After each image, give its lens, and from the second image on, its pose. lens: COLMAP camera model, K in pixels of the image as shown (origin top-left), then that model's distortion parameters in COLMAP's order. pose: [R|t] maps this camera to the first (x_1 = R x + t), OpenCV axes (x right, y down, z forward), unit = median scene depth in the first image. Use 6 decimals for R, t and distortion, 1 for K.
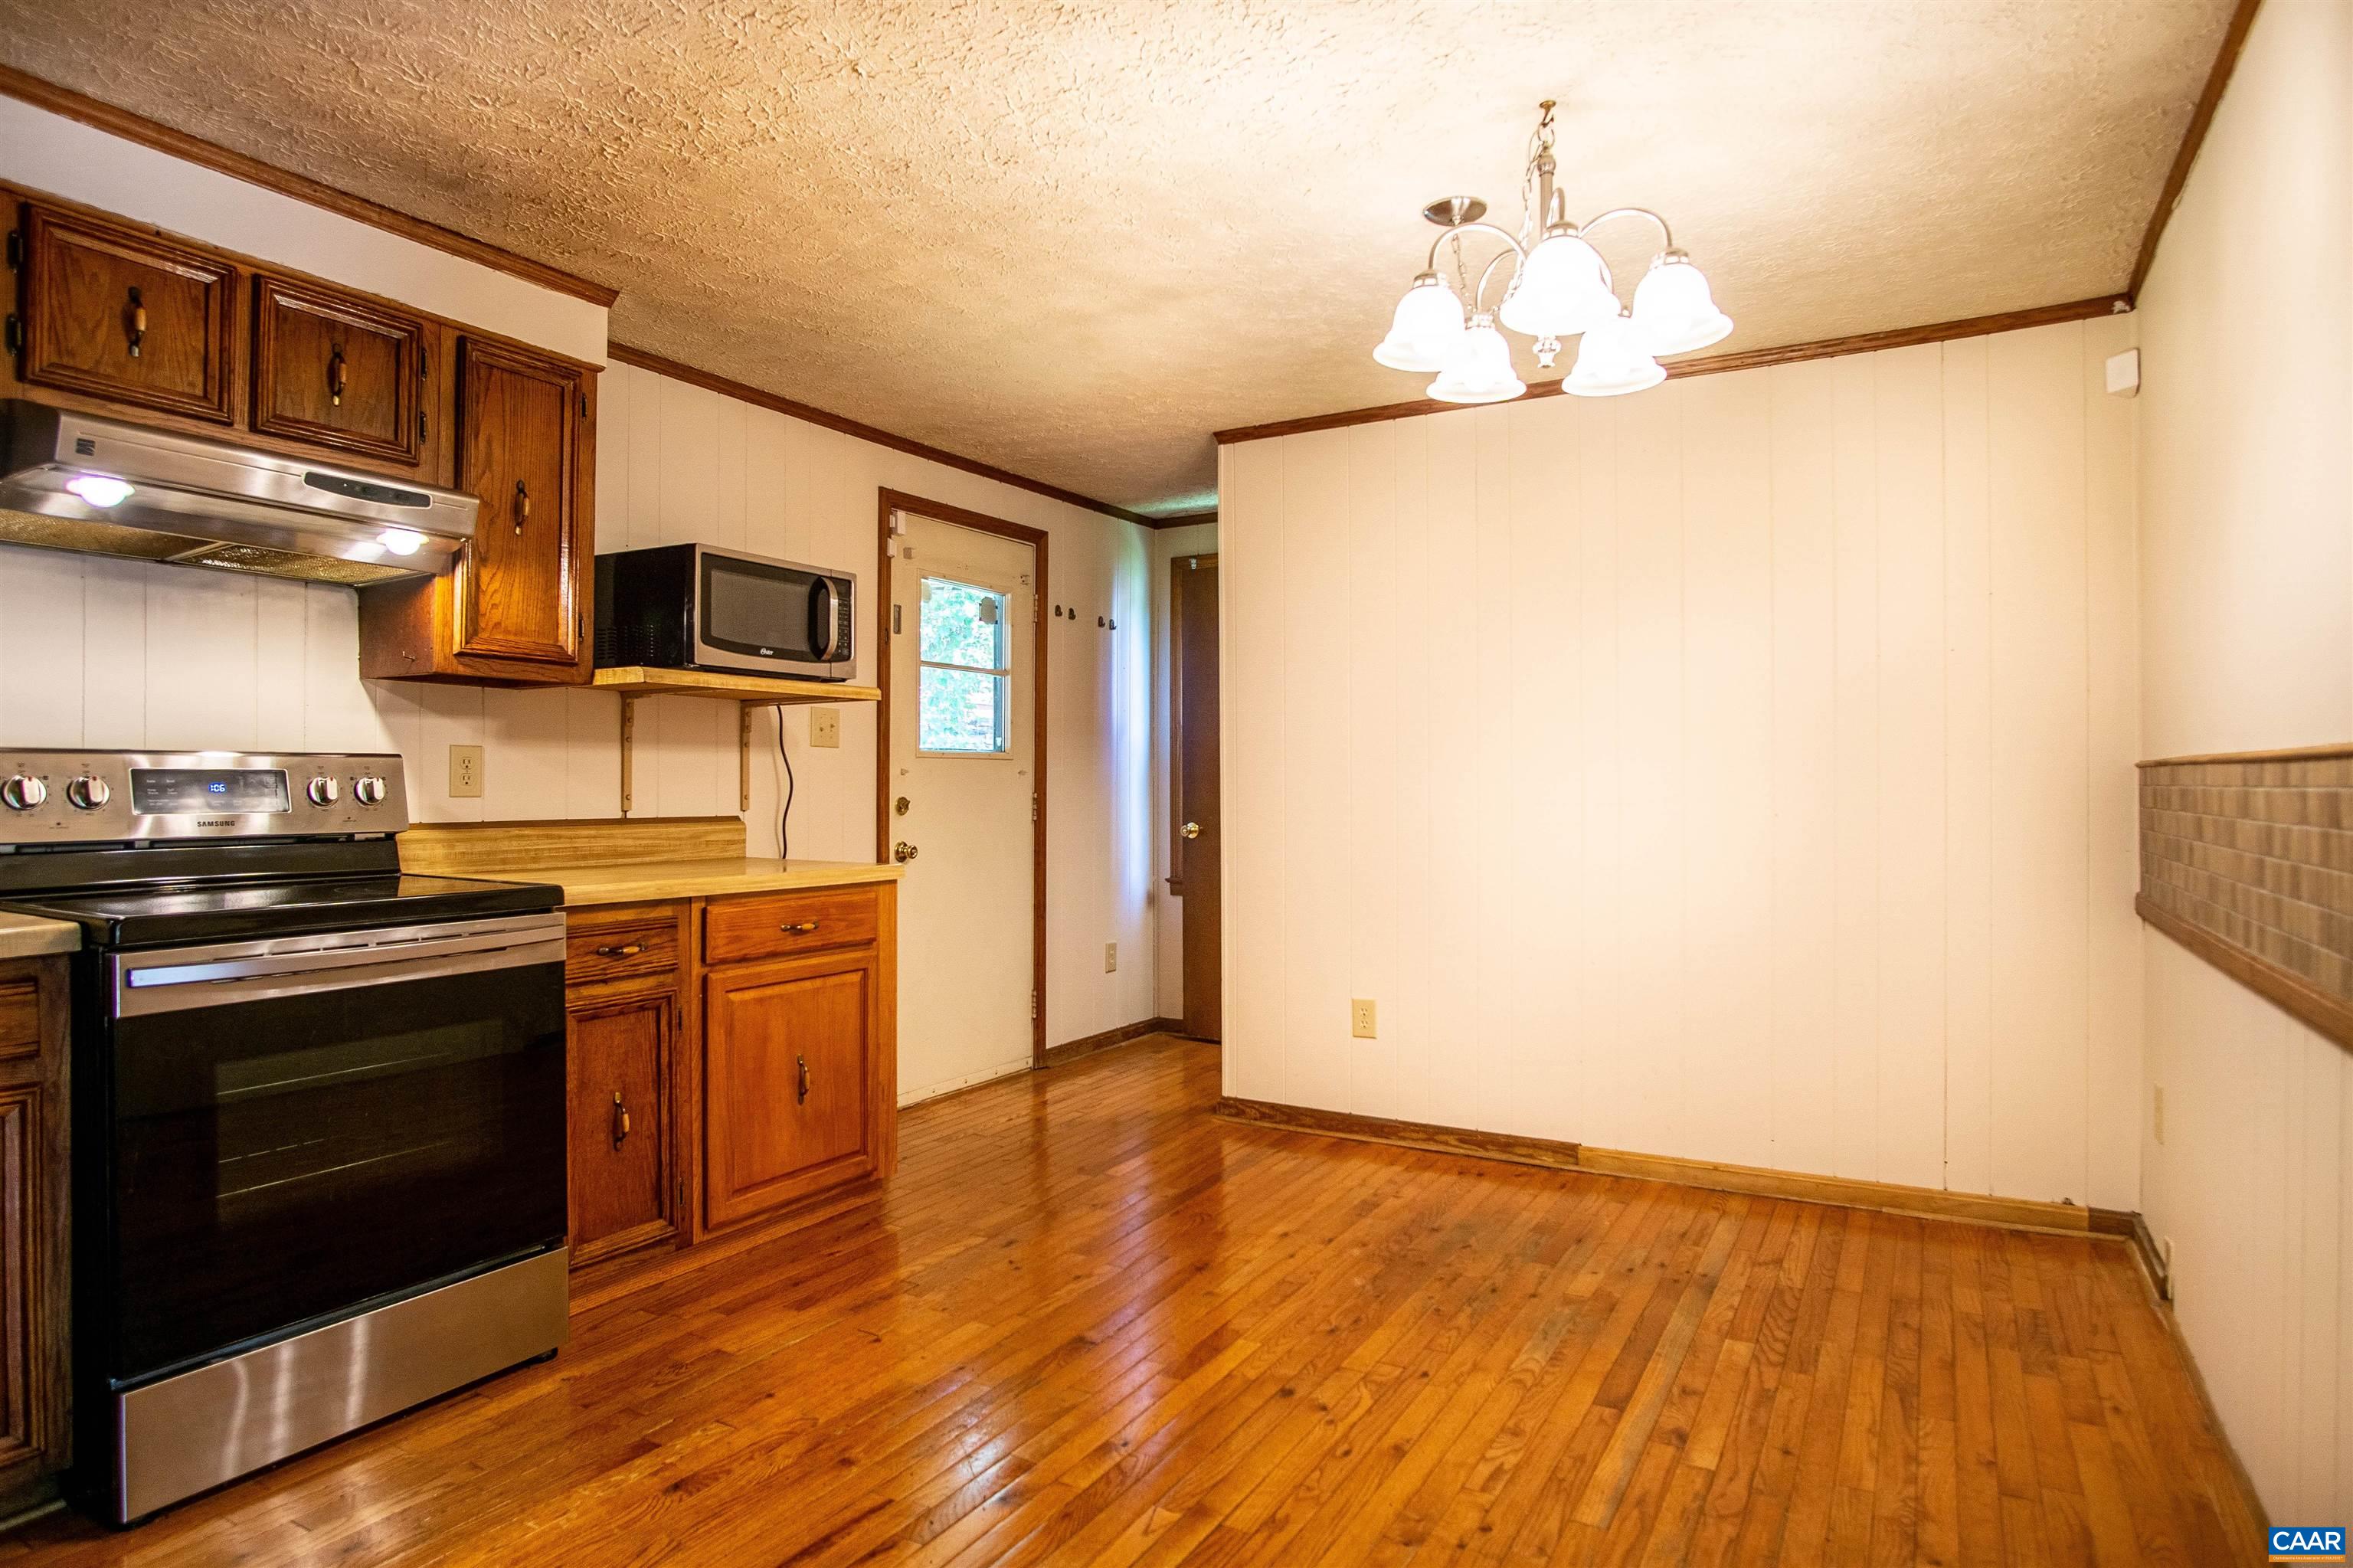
lens RADIAL K [[1282.2, 0, 1120.4], [0, 1282.2, 784.5], [0, 0, 1]] dist [-0.026450, 0.005295]
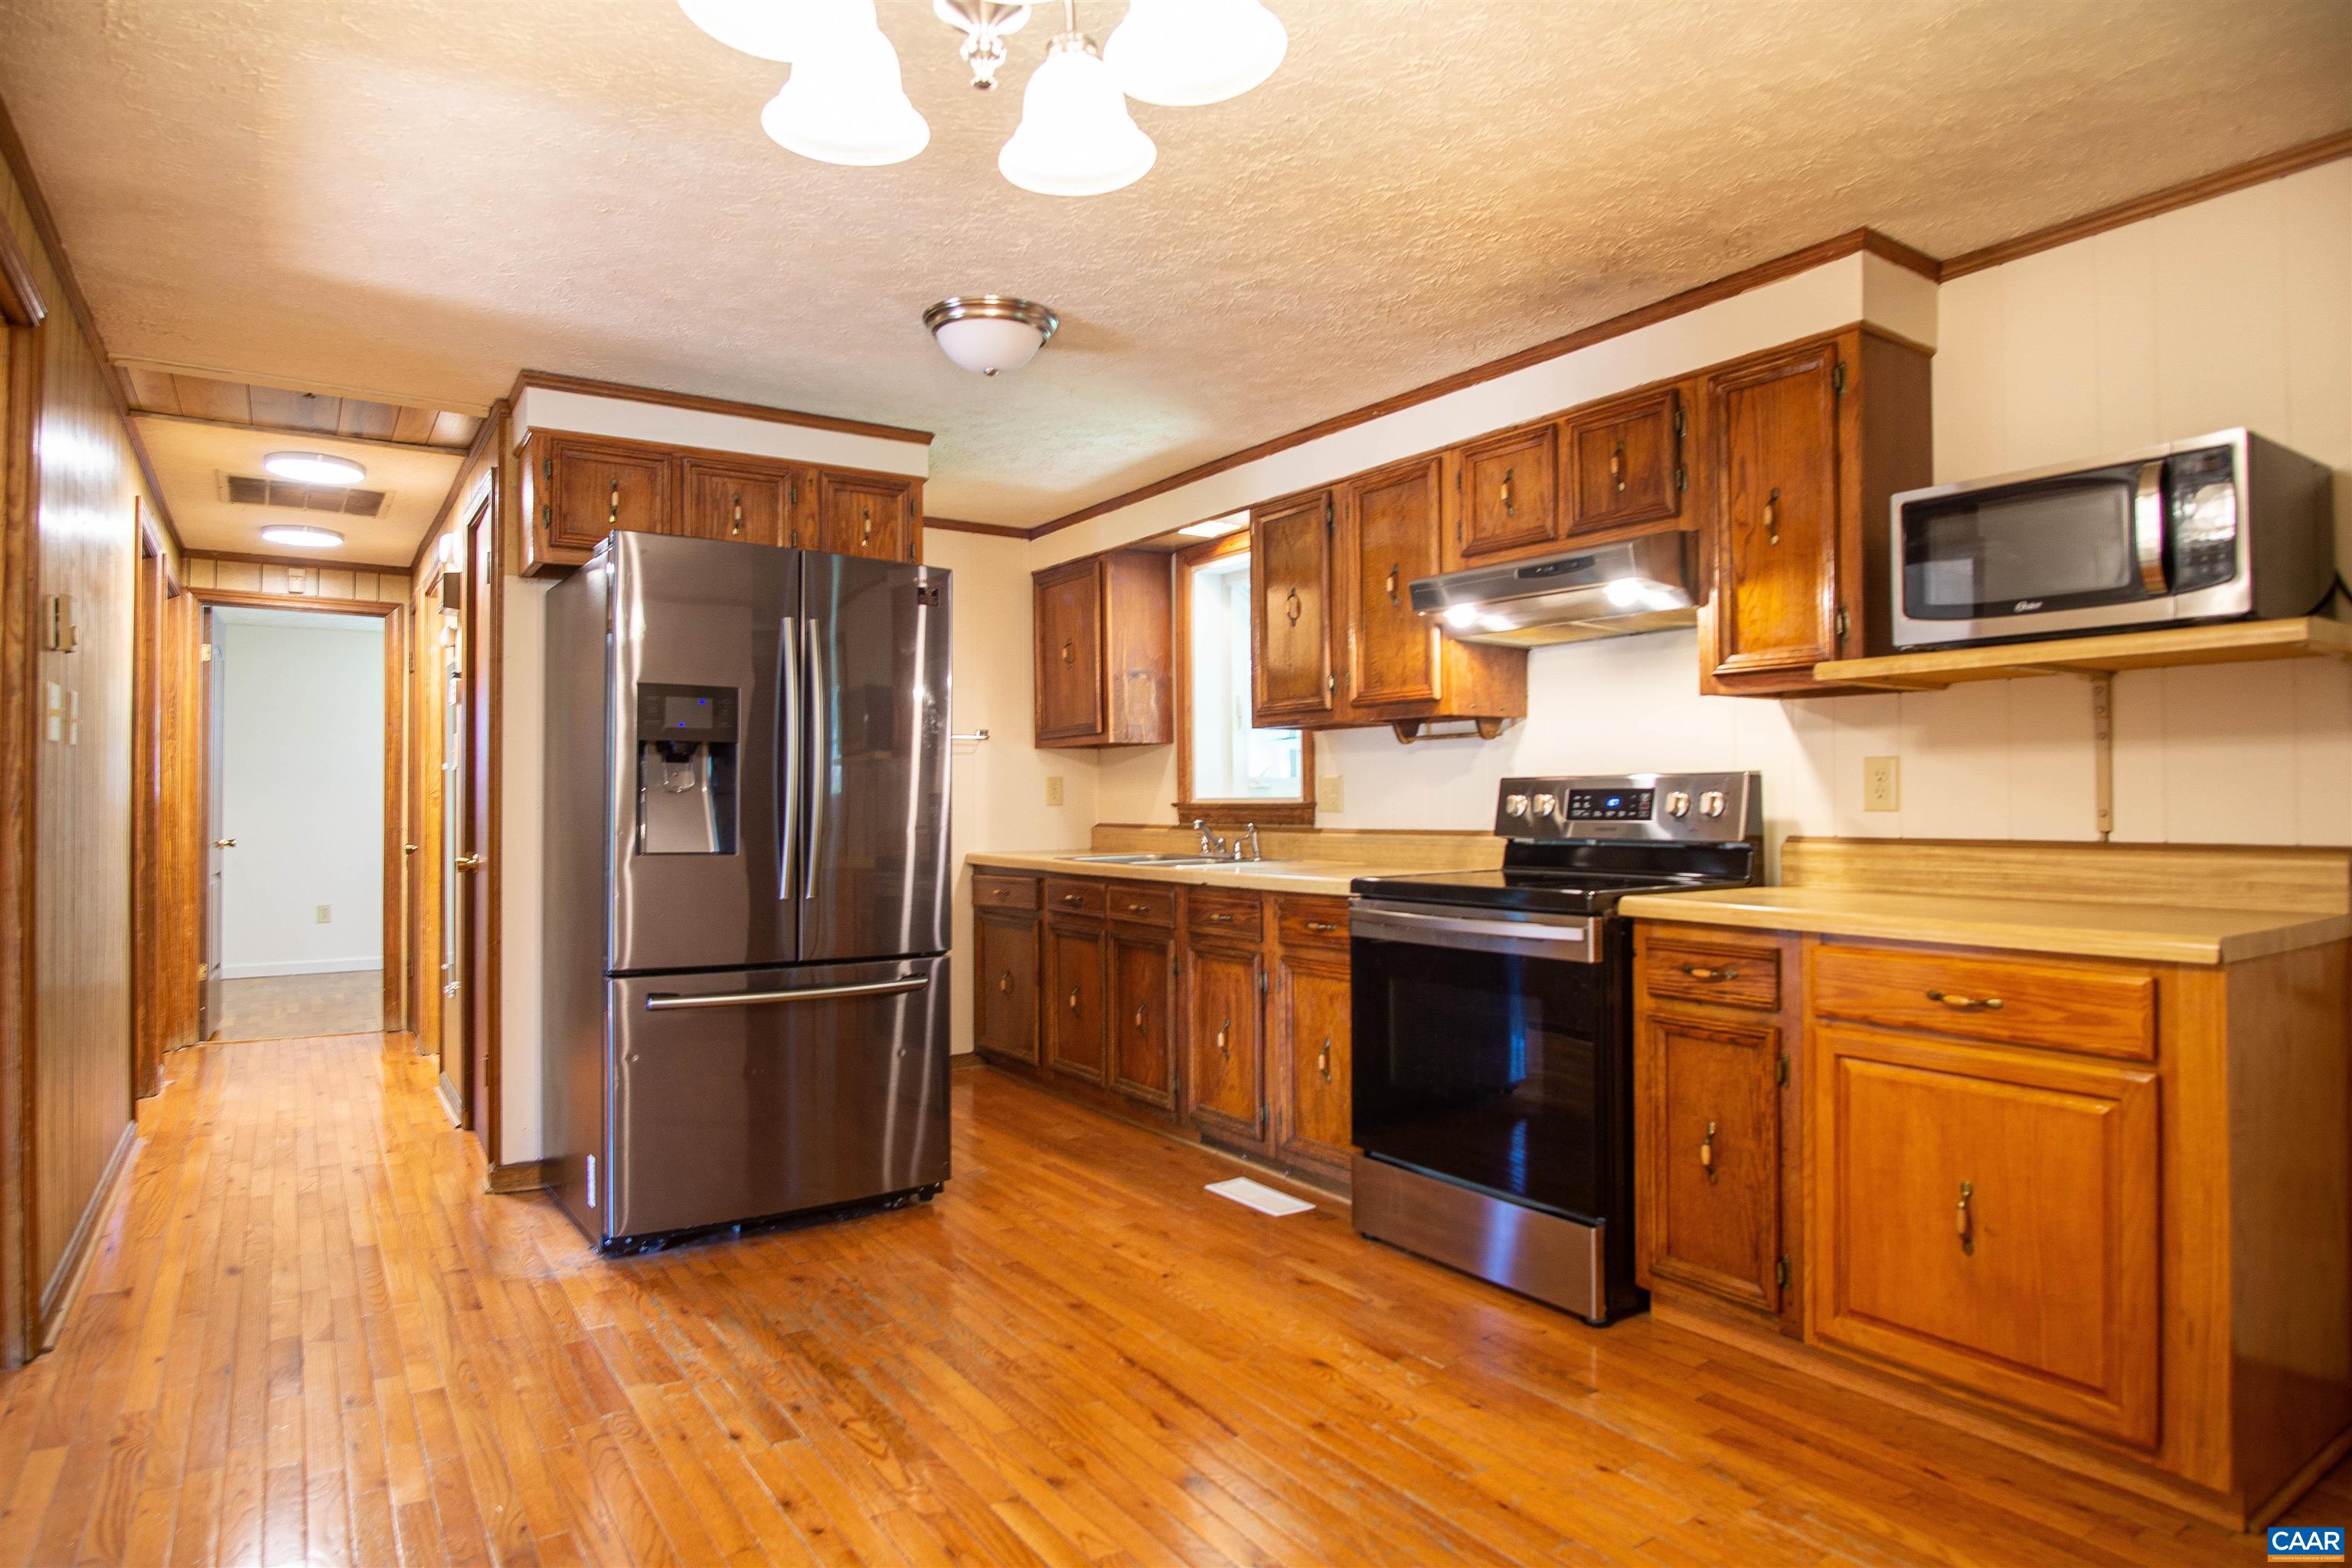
lens RADIAL K [[1281.6, 0, 1181.1], [0, 1281.6, 787.3], [0, 0, 1]] dist [-0.026450, 0.005295]
pose [[-0.380774, -0.007794, -0.924635, 0.599714], [0.007266, 0.999908, -0.011421, -0.000821], [0.924640, -0.011067, -0.380682, 0.937343]]
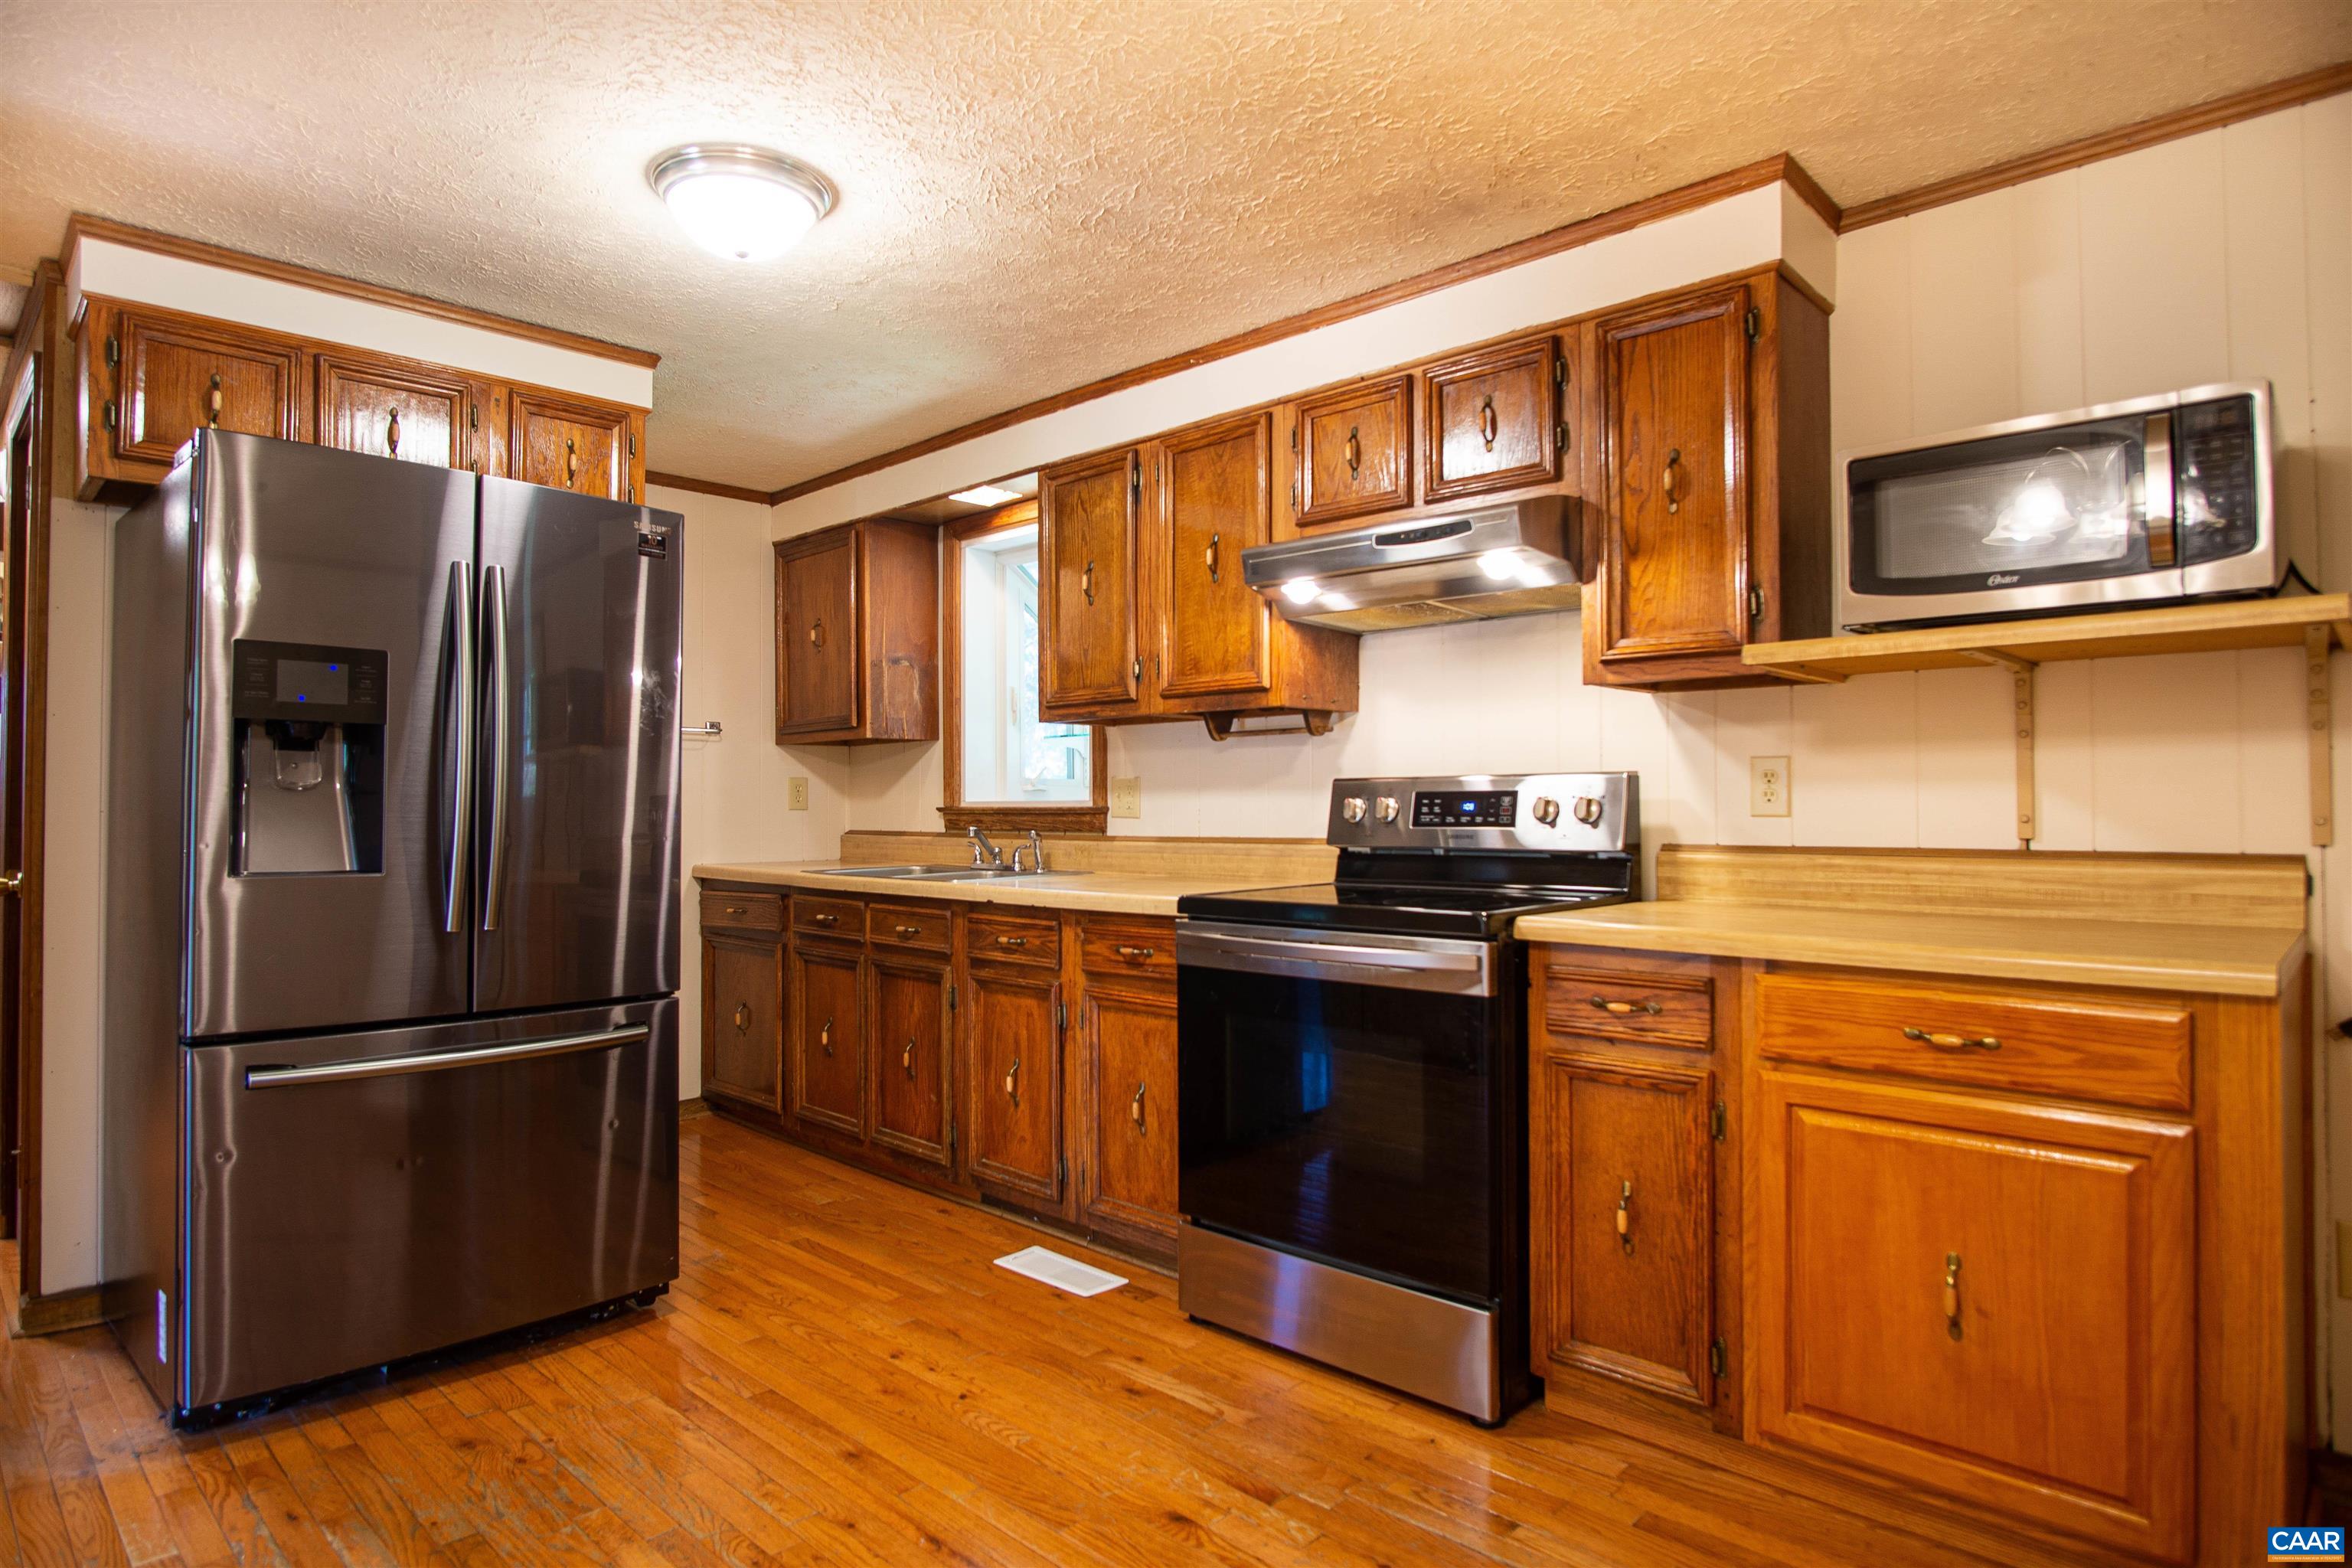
lens RADIAL K [[1281.6, 0, 1164.1], [0, 1281.6, 784.1], [0, 0, 1]] dist [-0.026450, 0.005295]
pose [[-0.194861, -0.015638, -0.980706, 0.433441], [0.005700, 0.999838, -0.017075, 0.000537], [0.980814, -0.008917, -0.194740, 0.818017]]
